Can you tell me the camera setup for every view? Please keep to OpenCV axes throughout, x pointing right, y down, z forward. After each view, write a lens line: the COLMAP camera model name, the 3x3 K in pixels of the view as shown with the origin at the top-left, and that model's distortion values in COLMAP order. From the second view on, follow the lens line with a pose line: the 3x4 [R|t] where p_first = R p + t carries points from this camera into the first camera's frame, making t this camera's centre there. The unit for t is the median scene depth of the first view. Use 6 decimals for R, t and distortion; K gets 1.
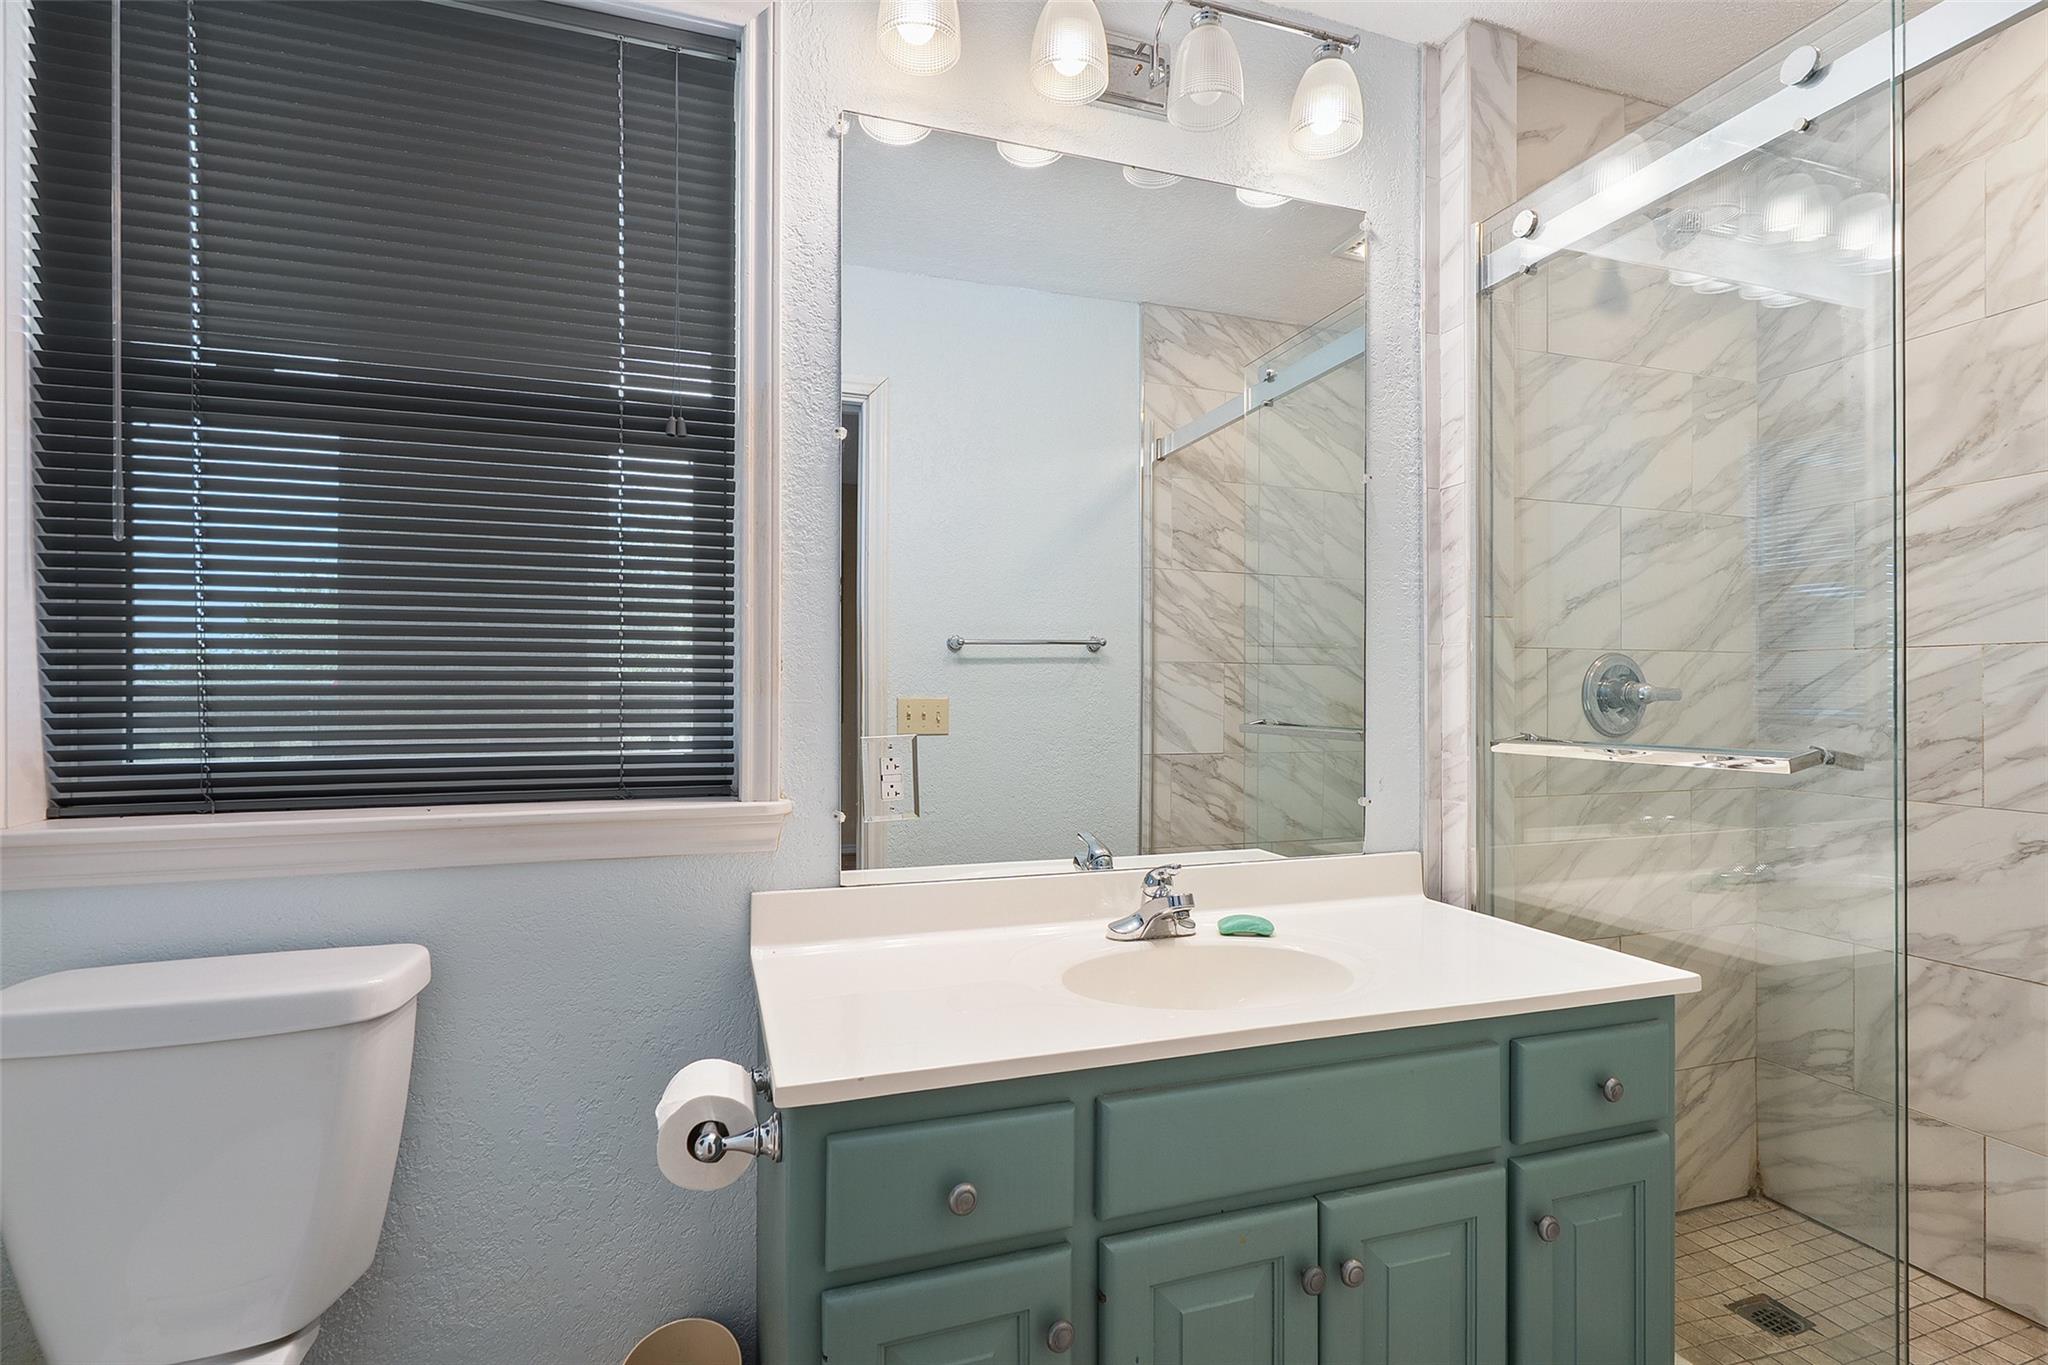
lens RADIAL K [[947.1, 0, 1035.2], [0, 947.1, 688.9], [0, 0, 1]] dist [-0.002959, 0.003344]
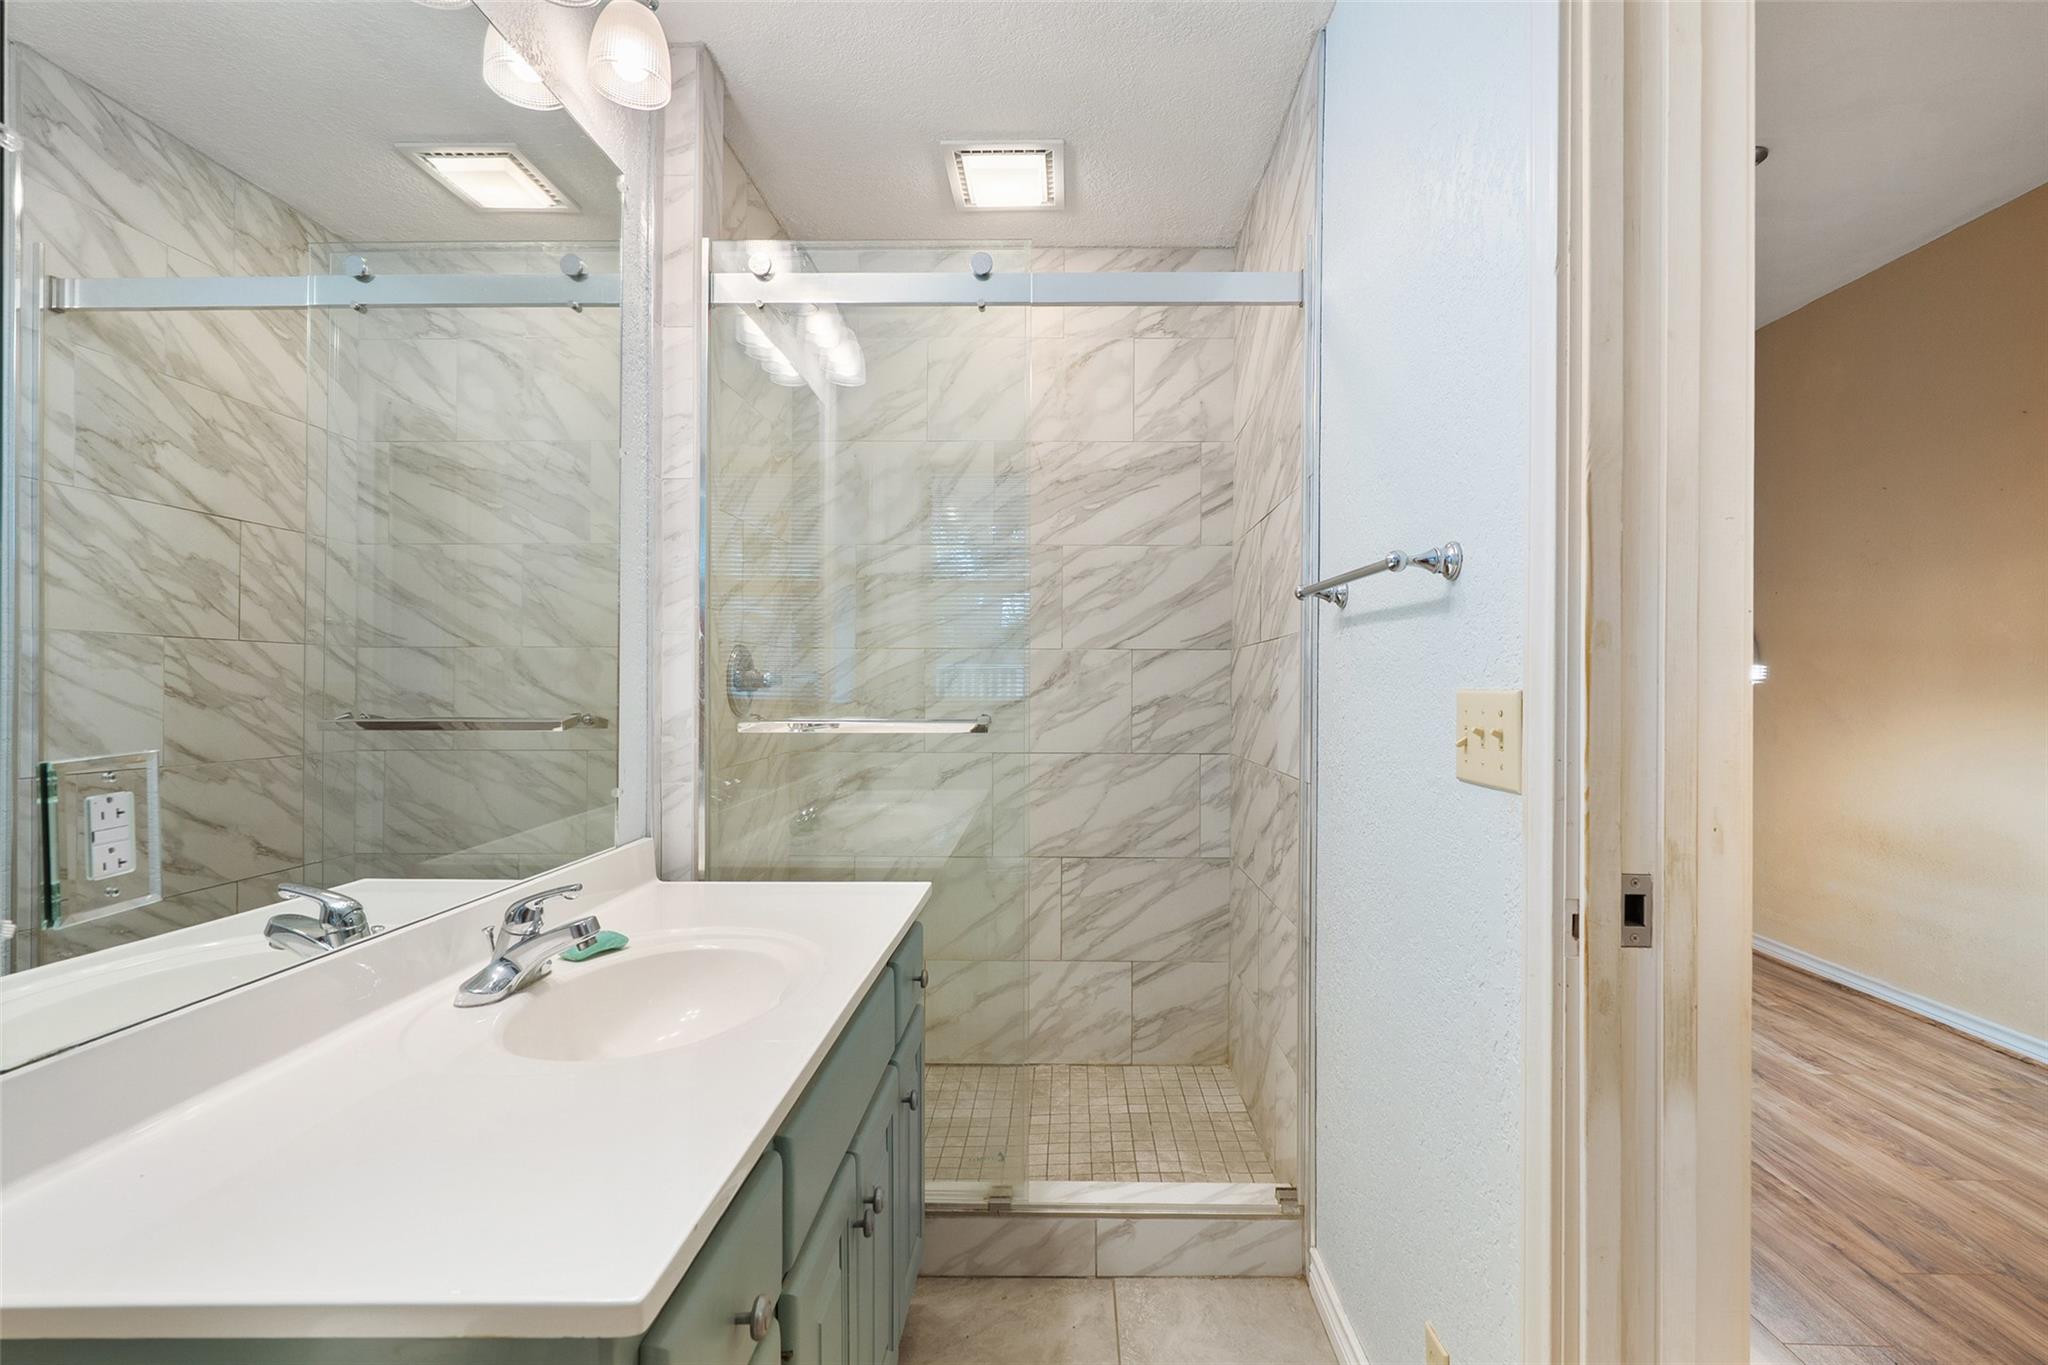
lens RADIAL K [[947.1, 0, 1036.1], [0, 947.1, 682.8], [0, 0, 1]] dist [-0.002959, 0.003344]
pose [[0.340967, -0.002575, 0.940072, -0.237656], [-0.003112, 0.999988, 0.003868, 0.002131], [-0.940070, -0.004245, 0.340955, 0.165320]]
